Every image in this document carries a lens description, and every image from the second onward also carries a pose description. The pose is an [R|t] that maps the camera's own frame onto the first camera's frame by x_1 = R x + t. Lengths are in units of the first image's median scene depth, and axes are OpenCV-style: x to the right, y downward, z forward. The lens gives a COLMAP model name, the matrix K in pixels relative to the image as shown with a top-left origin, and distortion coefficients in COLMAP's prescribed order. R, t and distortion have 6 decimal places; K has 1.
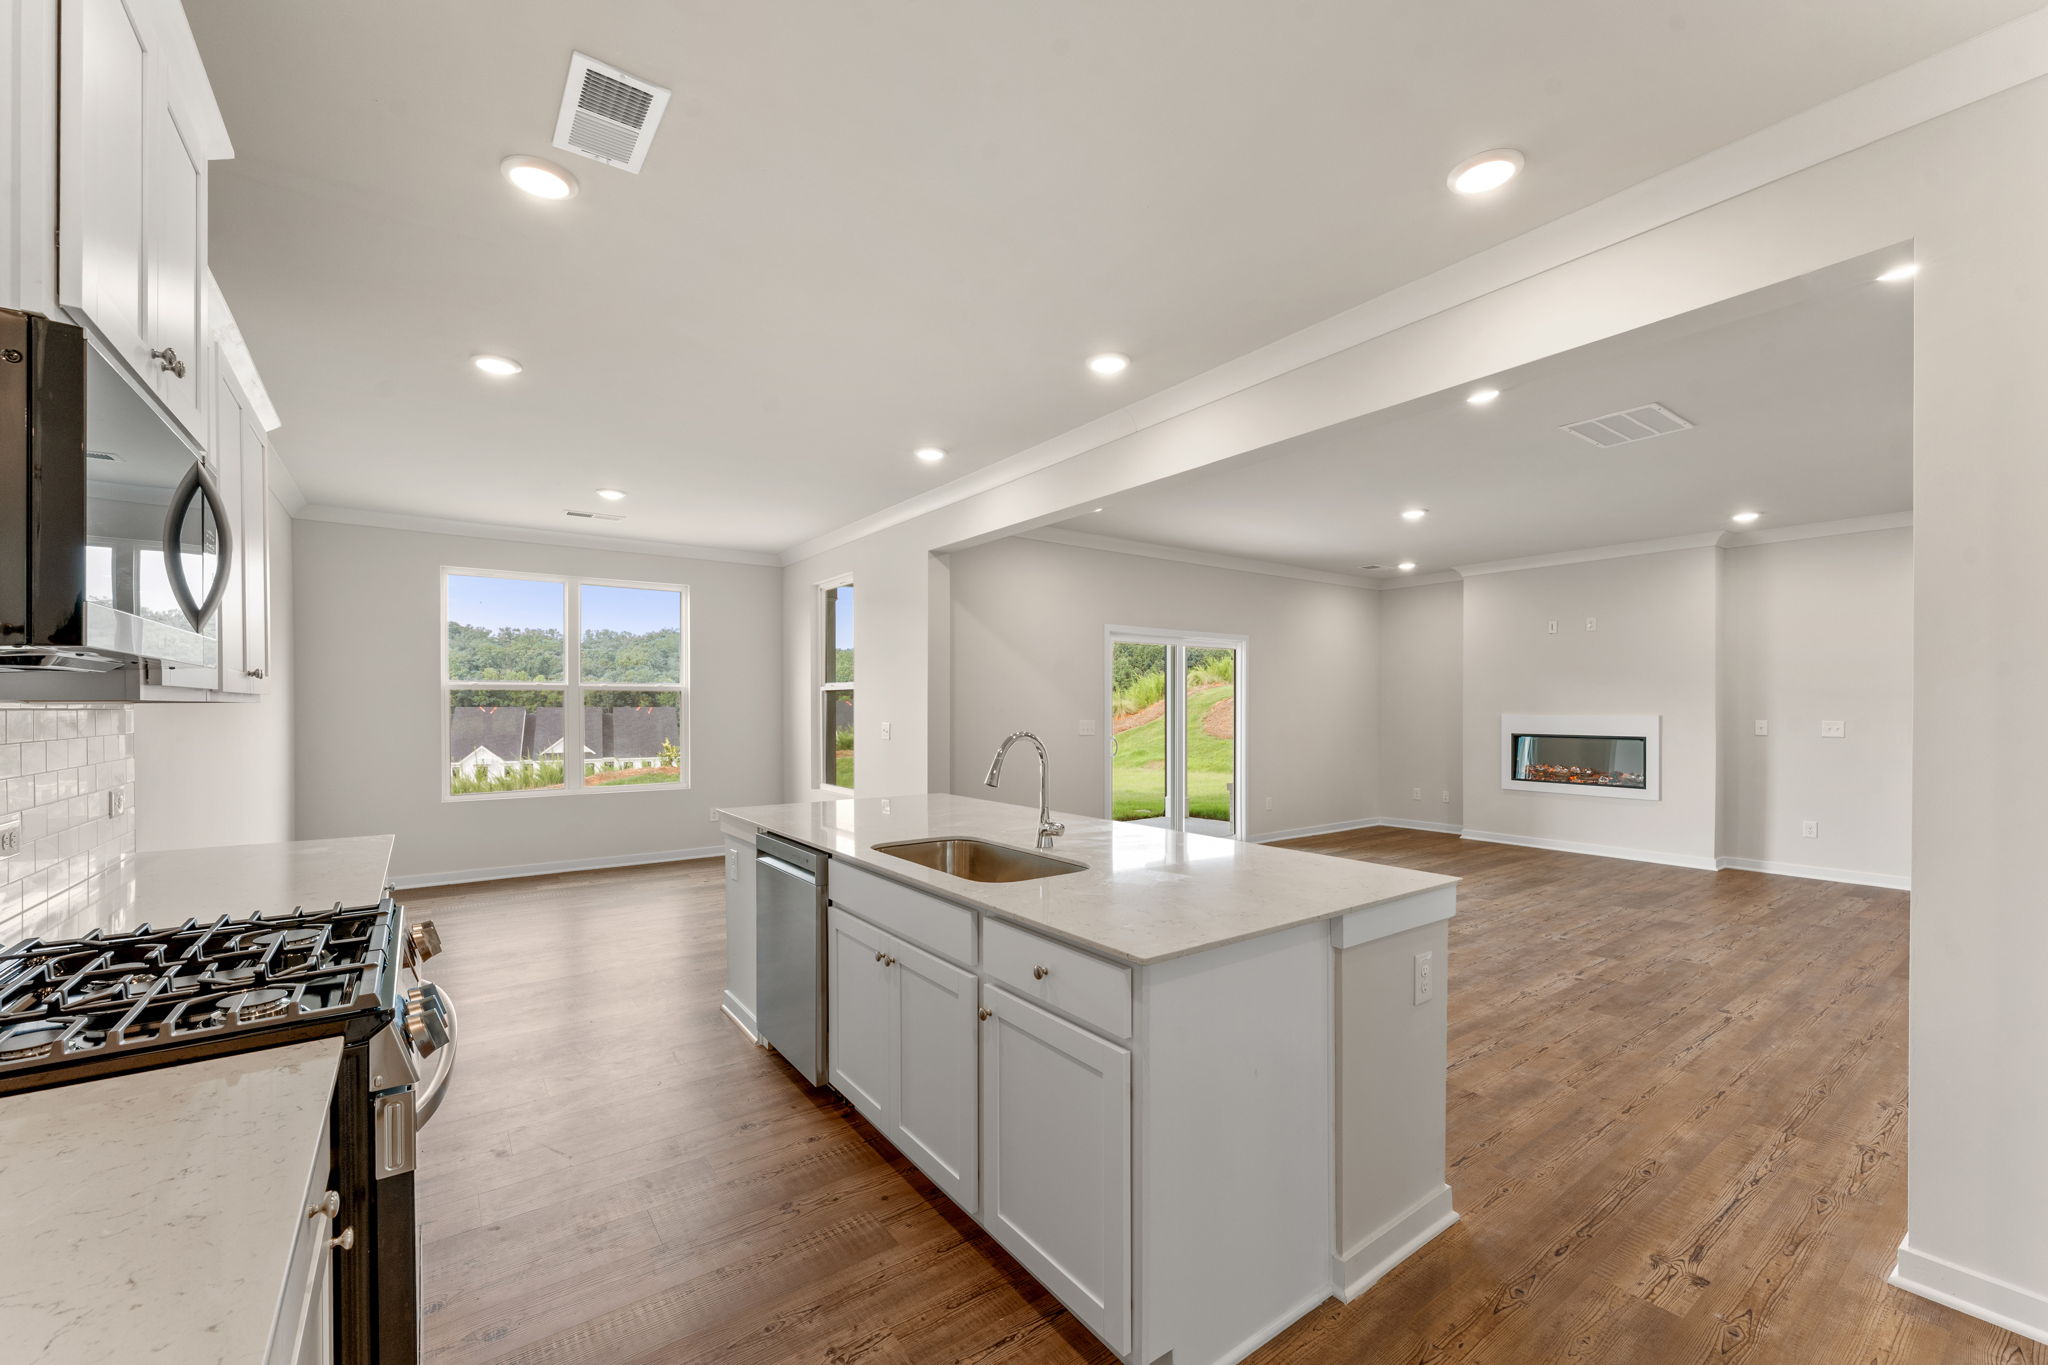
lens RADIAL K [[814.5, 0, 1092.5], [0, 814.5, 705.6], [0, 0, 1]] dist [0.000324, -0.000053]
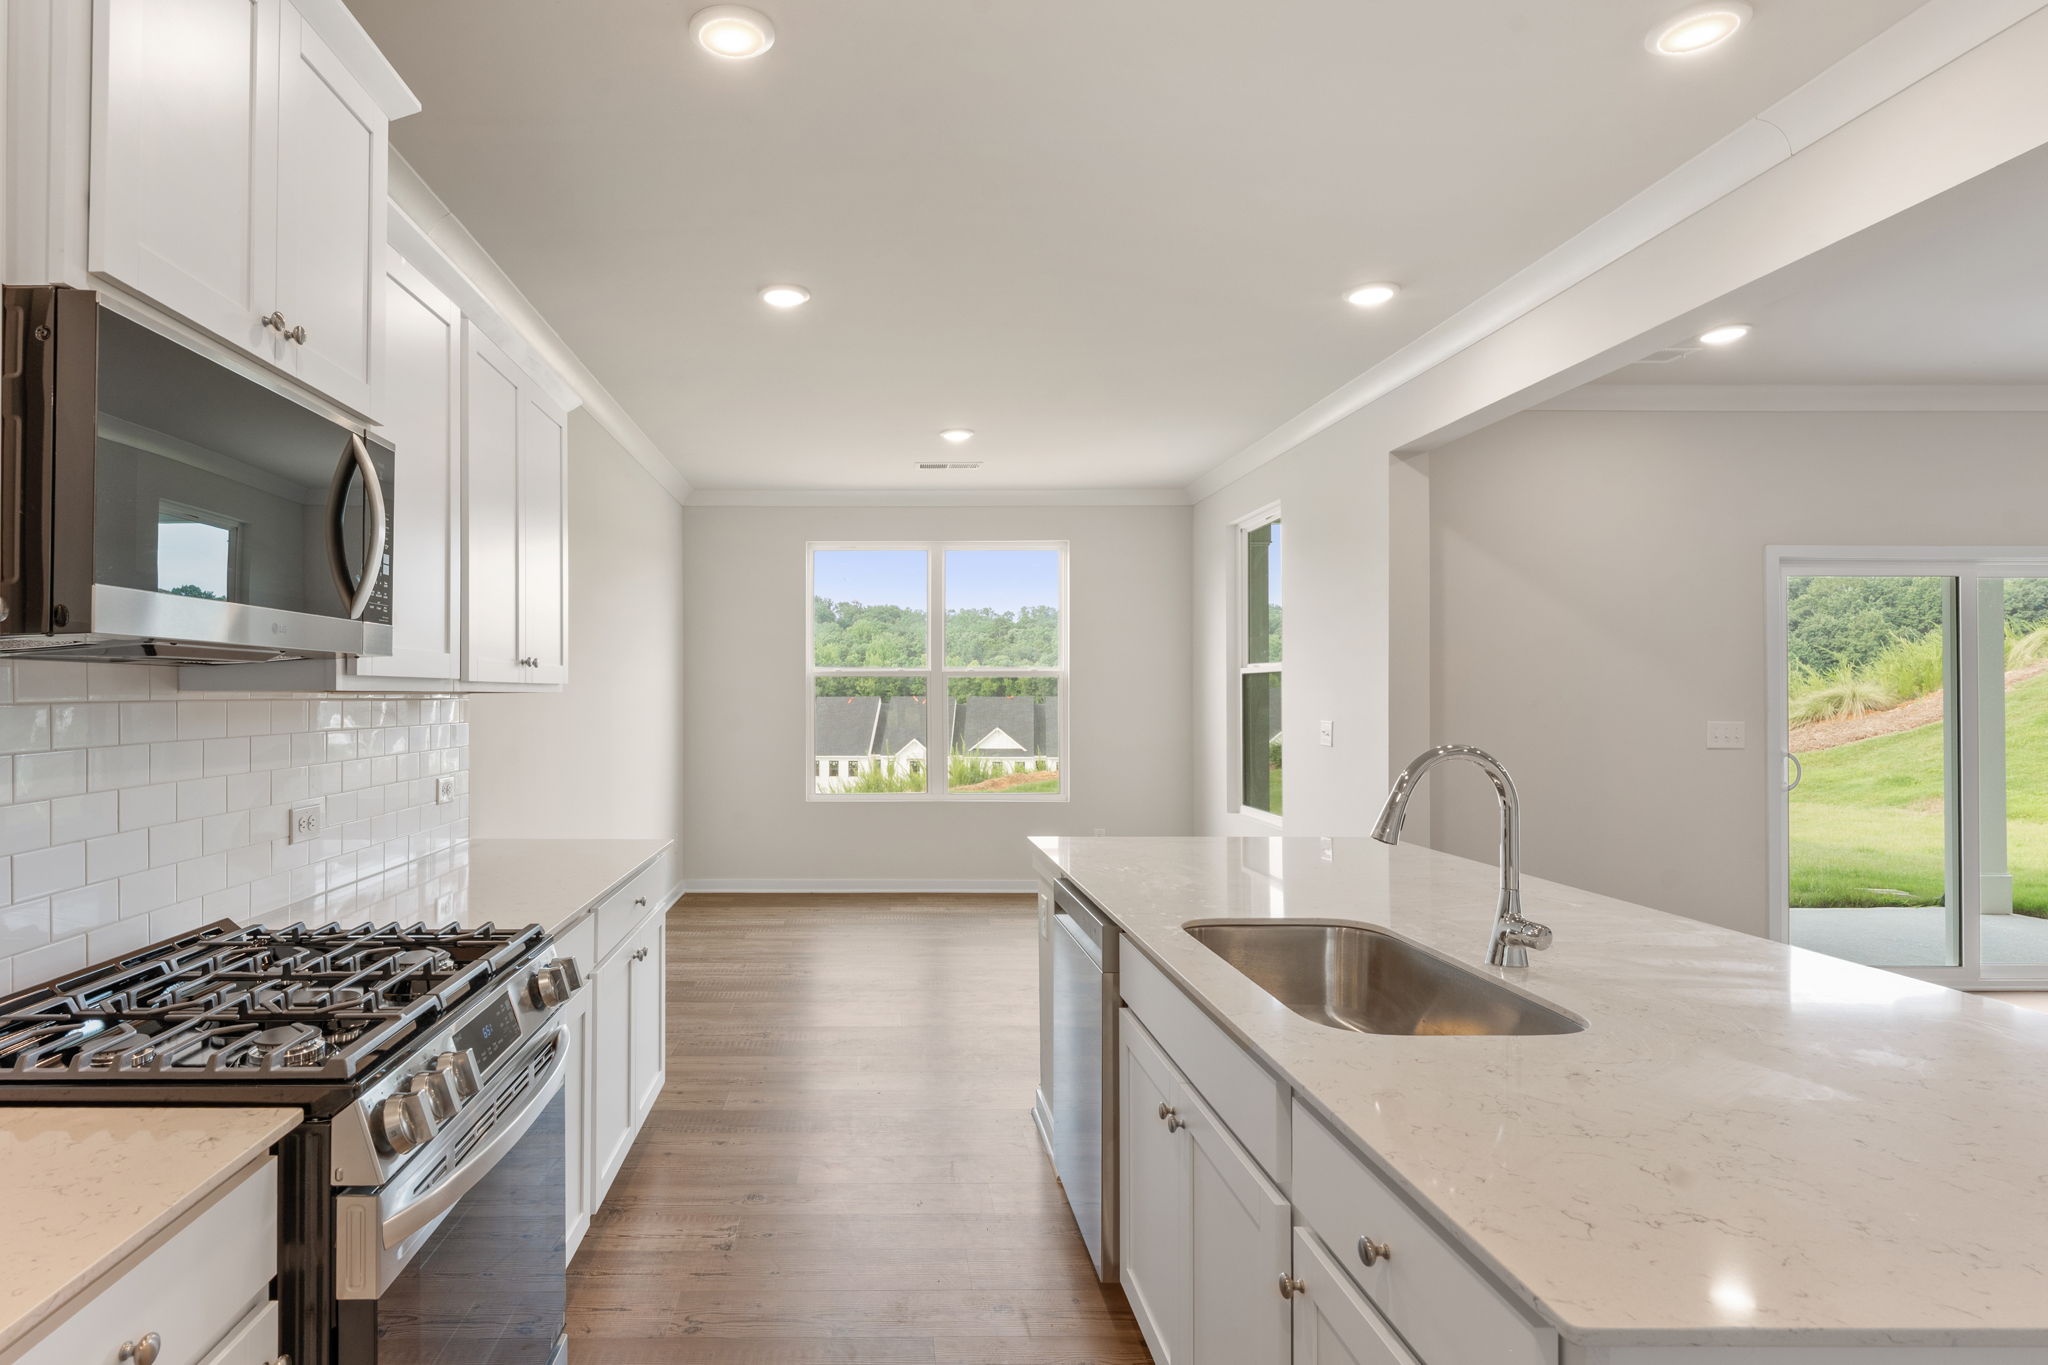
lens RADIAL K [[1018.4, 0, 1024.0], [0, 1018.4, 682.5], [0, 0, 1]] dist [0.000899, 0.000112]
pose [[0.772841, -0.007542, -0.634555, 0.098832], [0.000432, 0.999935, -0.011358, -0.001018], [0.634600, 0.008504, 0.772794, 0.245683]]
